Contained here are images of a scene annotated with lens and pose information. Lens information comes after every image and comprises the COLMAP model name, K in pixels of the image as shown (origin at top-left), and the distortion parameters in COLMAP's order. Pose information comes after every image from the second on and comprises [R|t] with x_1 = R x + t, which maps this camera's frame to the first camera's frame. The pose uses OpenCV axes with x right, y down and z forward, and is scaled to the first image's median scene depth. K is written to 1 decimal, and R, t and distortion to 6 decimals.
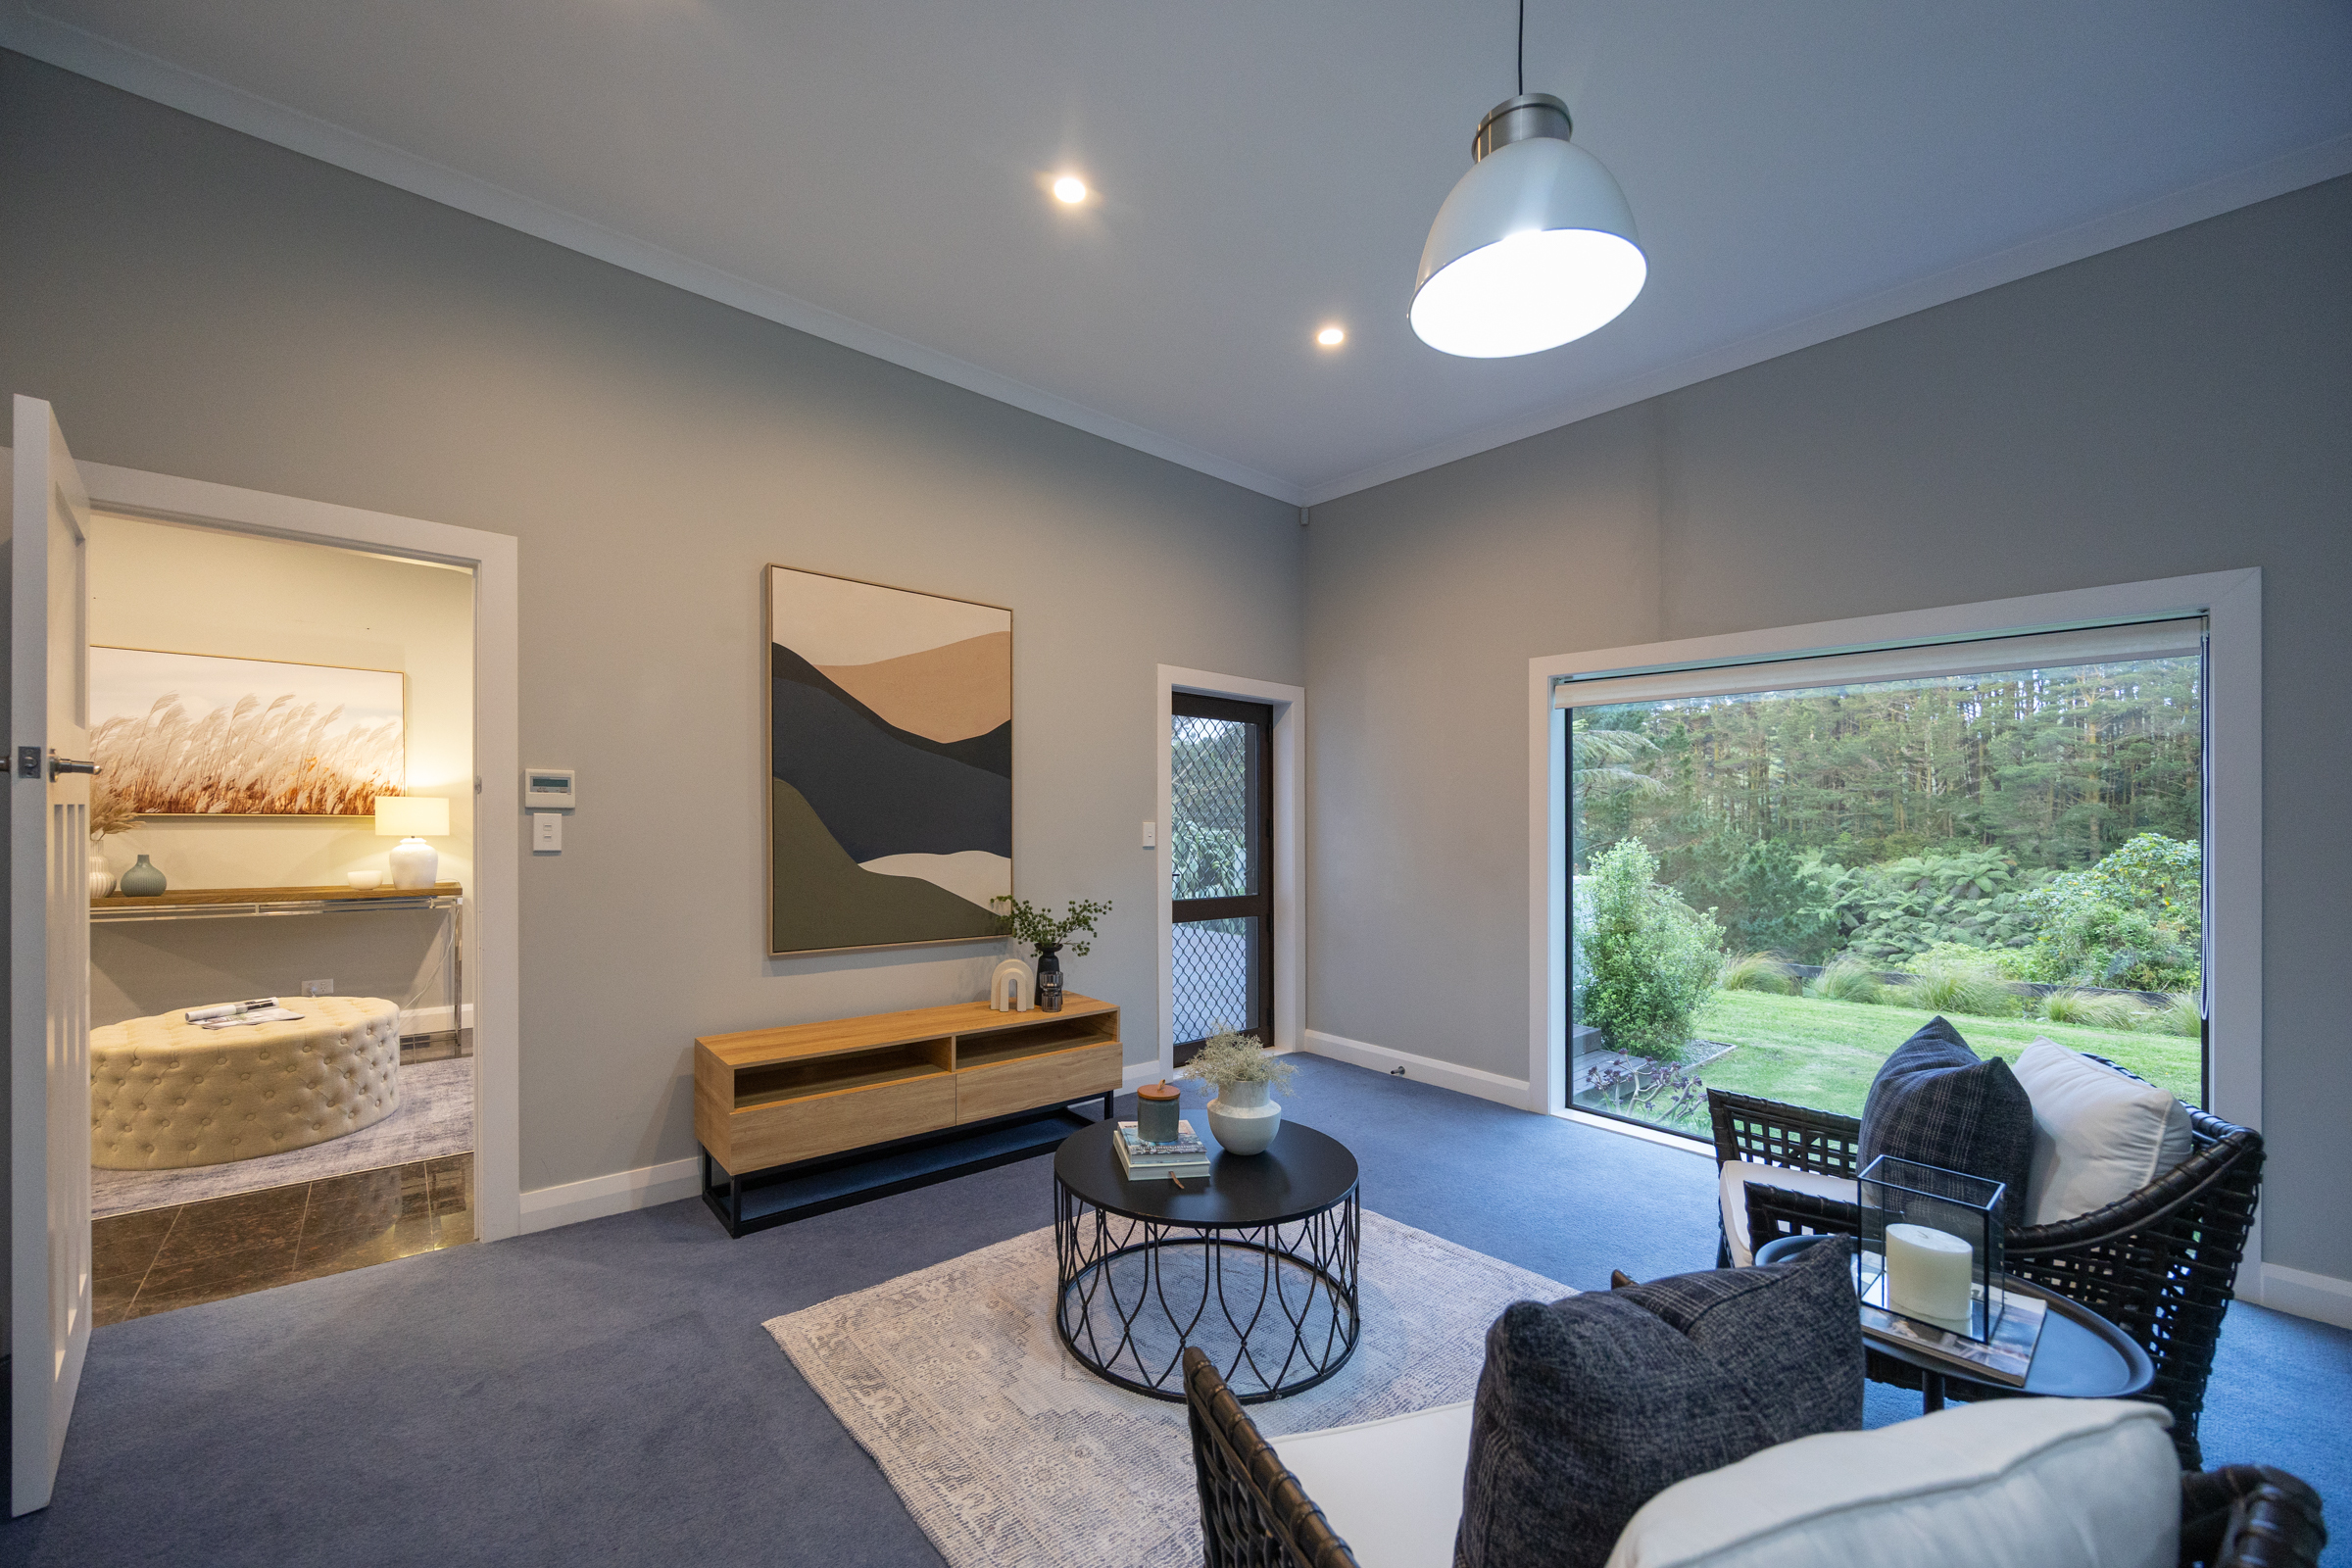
lens RADIAL K [[900.8, 0, 1178.7], [0, 900.8, 819.3], [0, 0, 1]] dist [0.001622, 0.000166]
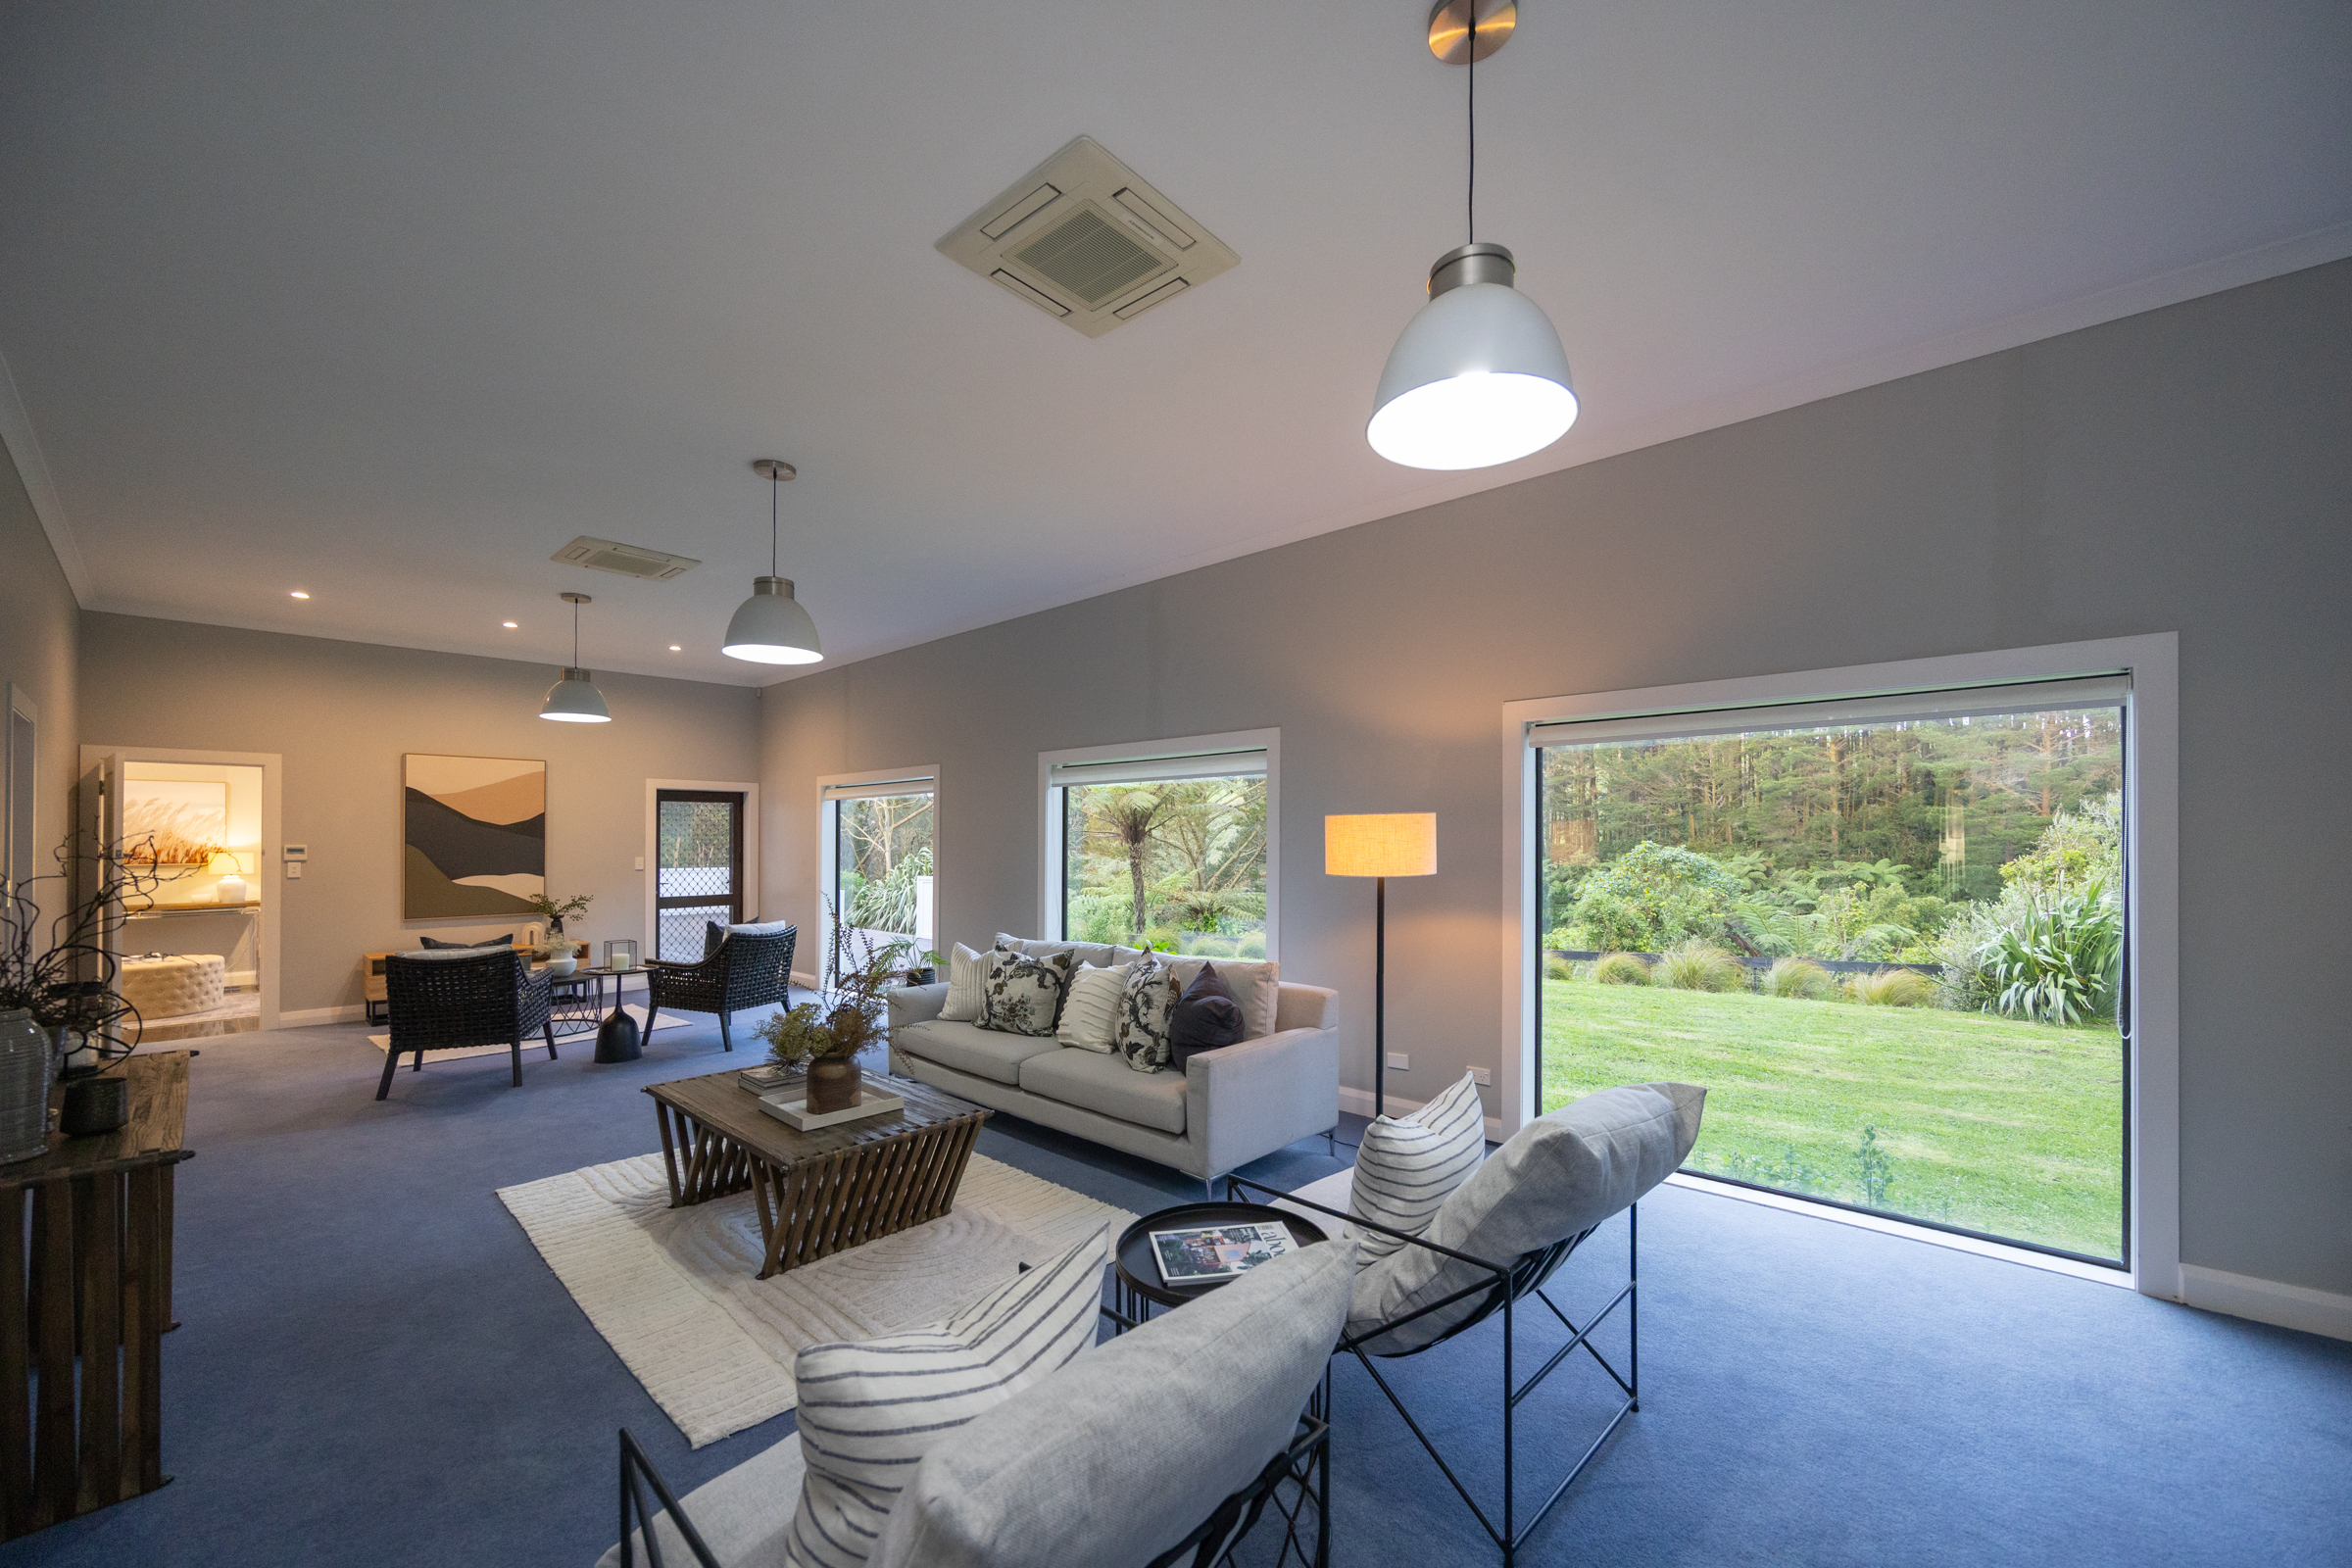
lens RADIAL K [[886.2, 0, 1174.9], [0, 886.2, 812.3], [0, 0, 1]] dist [0.000350, -0.000161]
pose [[0.992783, -0.018315, 0.118516, 1.053759], [0.022099, 0.999284, -0.030694, -0.012138], [-0.117869, 0.033092, 0.992478, -1.271717]]
